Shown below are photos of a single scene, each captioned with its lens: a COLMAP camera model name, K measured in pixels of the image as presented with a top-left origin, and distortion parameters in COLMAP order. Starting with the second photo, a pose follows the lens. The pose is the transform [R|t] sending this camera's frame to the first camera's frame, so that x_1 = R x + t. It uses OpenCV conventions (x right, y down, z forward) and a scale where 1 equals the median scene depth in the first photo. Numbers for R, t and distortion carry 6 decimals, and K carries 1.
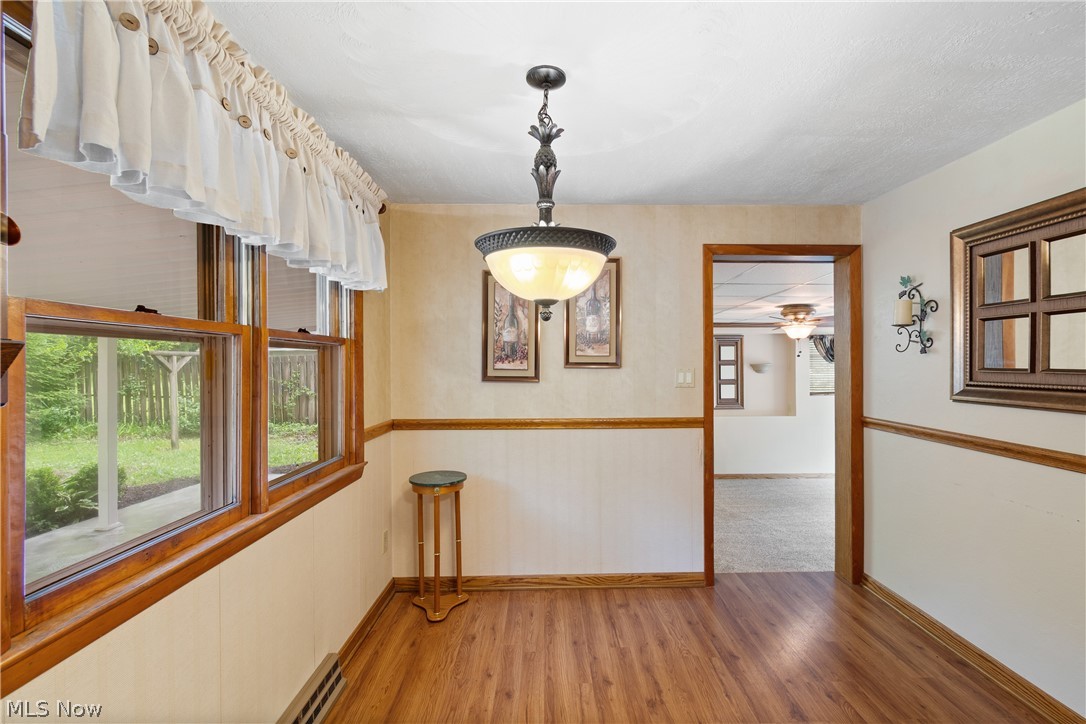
lens RADIAL K [[482.8, 0, 544.4], [0, 482.8, 363.7], [0, 0, 1]] dist [-0.000005, -0.001436]
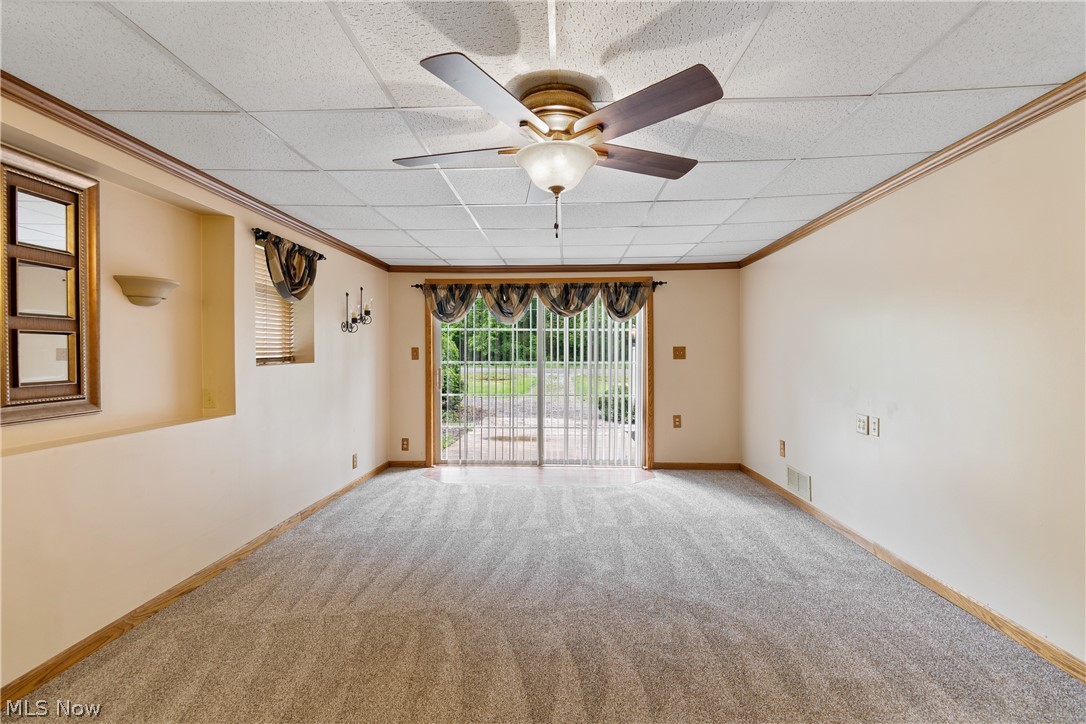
lens RADIAL K [[482.8, 0, 542.5], [0, 482.8, 362.7], [0, 0, 1]] dist [-0.000005, -0.001436]
pose [[0.055263, -0.008337, 0.998437, 0.109798], [0.003480, 0.999961, 0.008157, 0.059221], [-0.998466, 0.003024, 0.055290, 0.689091]]
